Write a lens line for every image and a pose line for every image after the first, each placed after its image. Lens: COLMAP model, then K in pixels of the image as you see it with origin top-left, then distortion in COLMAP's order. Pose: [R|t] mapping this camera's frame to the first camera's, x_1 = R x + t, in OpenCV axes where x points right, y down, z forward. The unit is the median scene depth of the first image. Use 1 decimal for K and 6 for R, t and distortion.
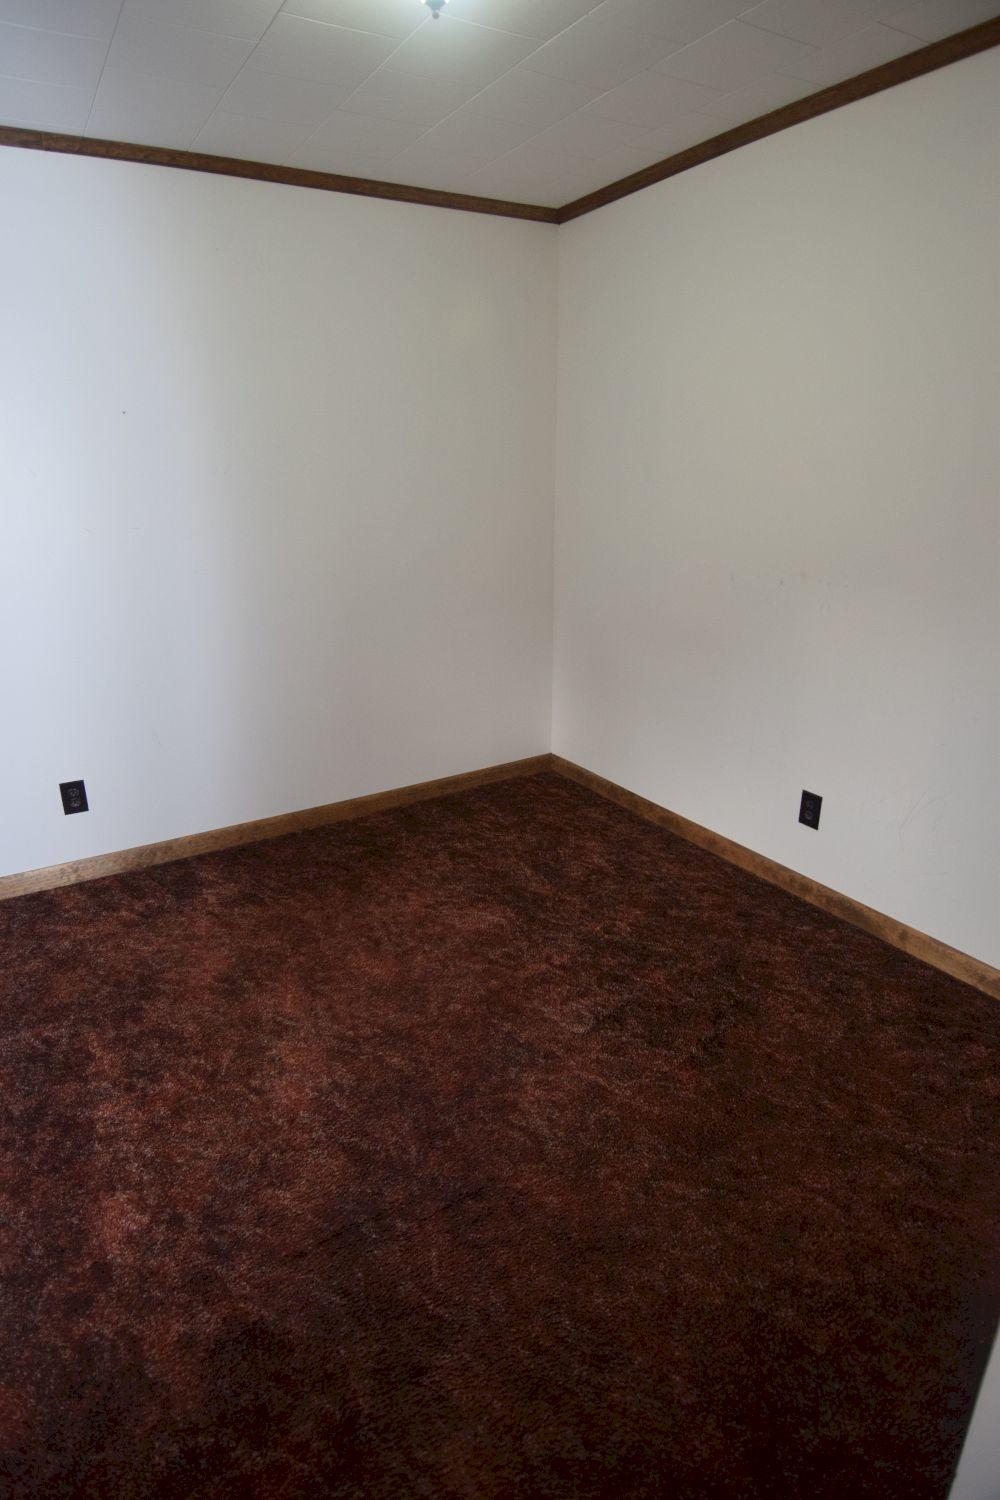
lens RADIAL K [[771.8, 0, 500.0], [0, 771.8, 750.0], [0, 0, 1]] dist [0.056026, -0.060995]
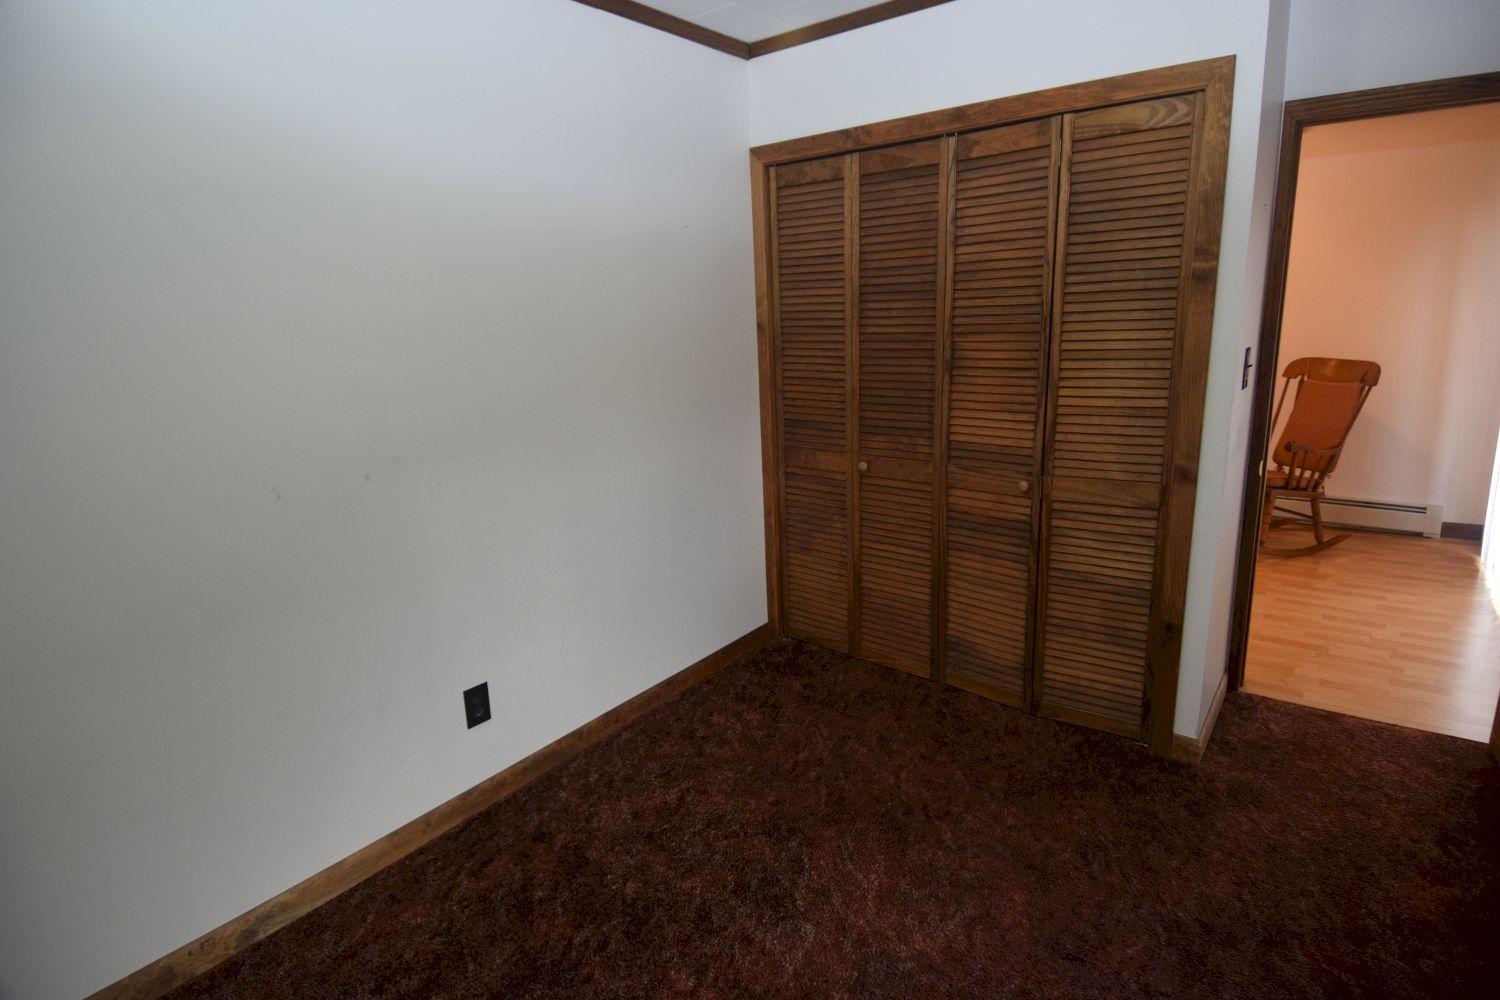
lens RADIAL K [[771.8, 0, 755.4], [0, 771.8, 488.5], [0, 0, 1]] dist [0.056026, -0.060995]
pose [[-0.333503, -0.189693, 0.923468, -0.532827], [0.368212, 0.875535, 0.312823, -0.334783], [-0.867869, 0.444359, -0.222146, 0.905340]]
